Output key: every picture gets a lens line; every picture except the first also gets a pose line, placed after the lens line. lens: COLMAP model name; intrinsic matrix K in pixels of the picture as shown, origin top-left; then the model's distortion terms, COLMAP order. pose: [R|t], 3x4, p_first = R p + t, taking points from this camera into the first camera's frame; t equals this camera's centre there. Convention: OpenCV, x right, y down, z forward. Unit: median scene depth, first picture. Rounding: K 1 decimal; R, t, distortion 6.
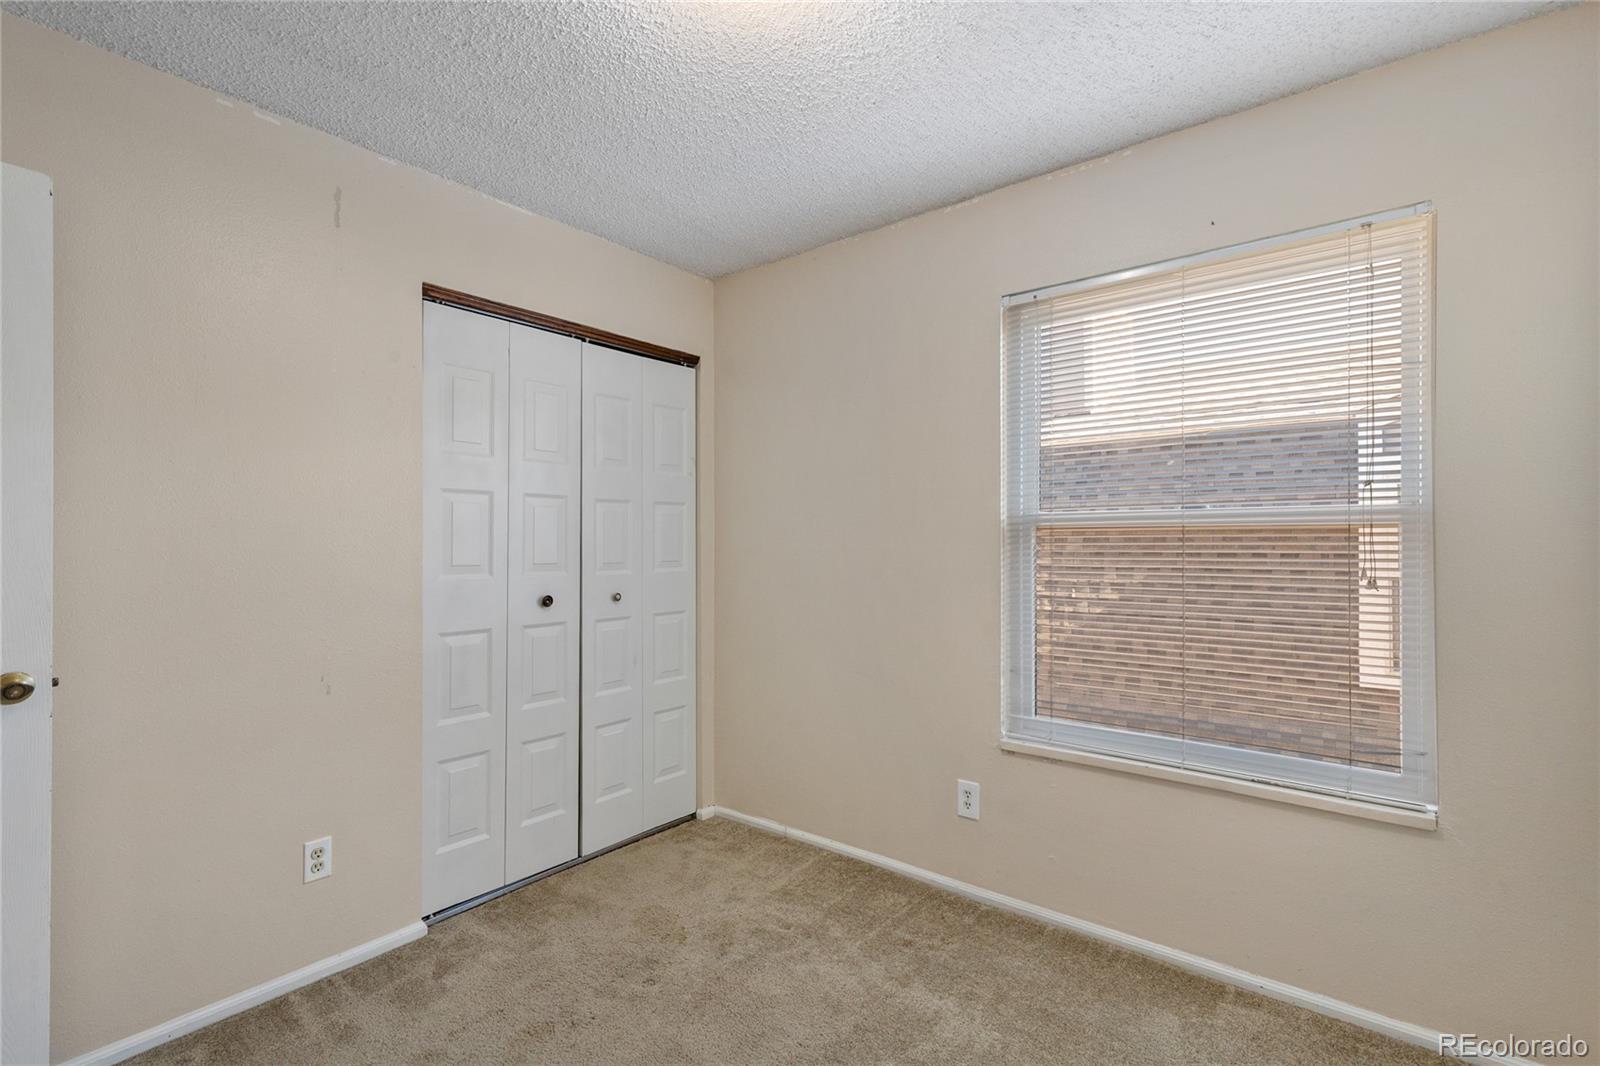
lens RADIAL K [[733.4, 0, 798.7], [0, 733.4, 534.0], [0, 0, 1]] dist [-0.000392, -0.000630]
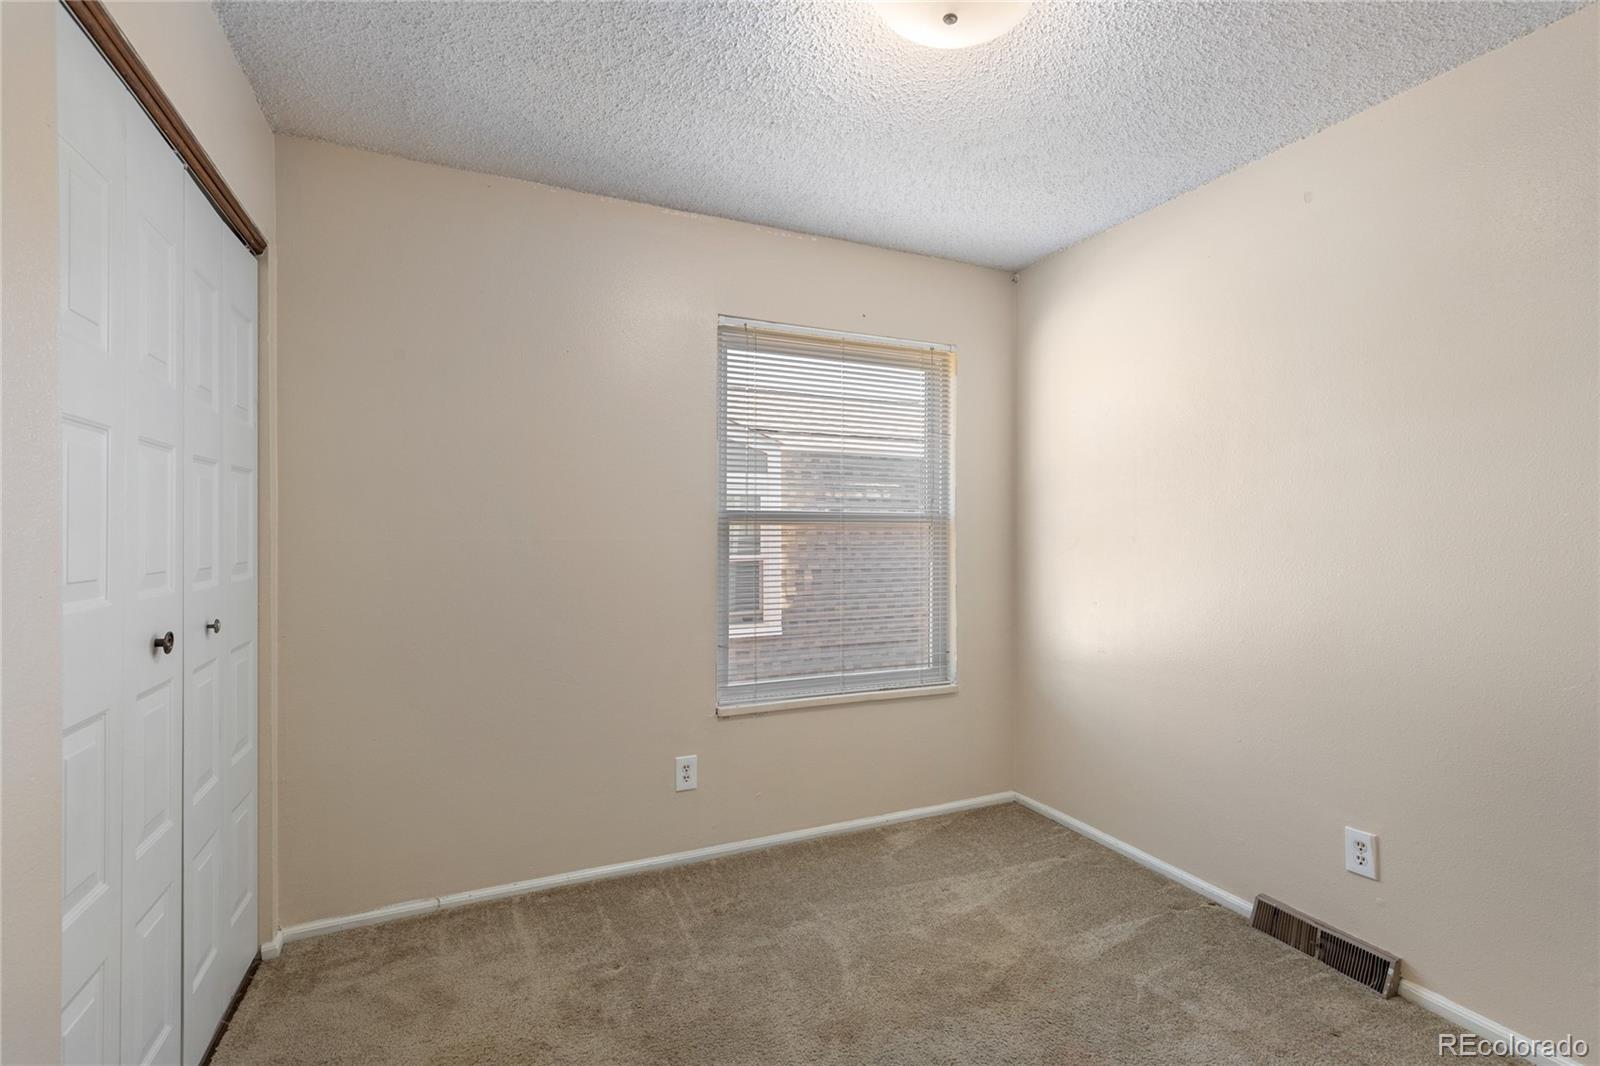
lens RADIAL K [[733.4, 0, 800.5], [0, 733.4, 536.1], [0, 0, 1]] dist [-0.000392, -0.000630]
pose [[0.439439, 0.001526, 0.898271, -0.642350], [-0.011712, 0.999923, 0.004030, 0.008799], [-0.898196, -0.012292, 0.439424, 0.372420]]
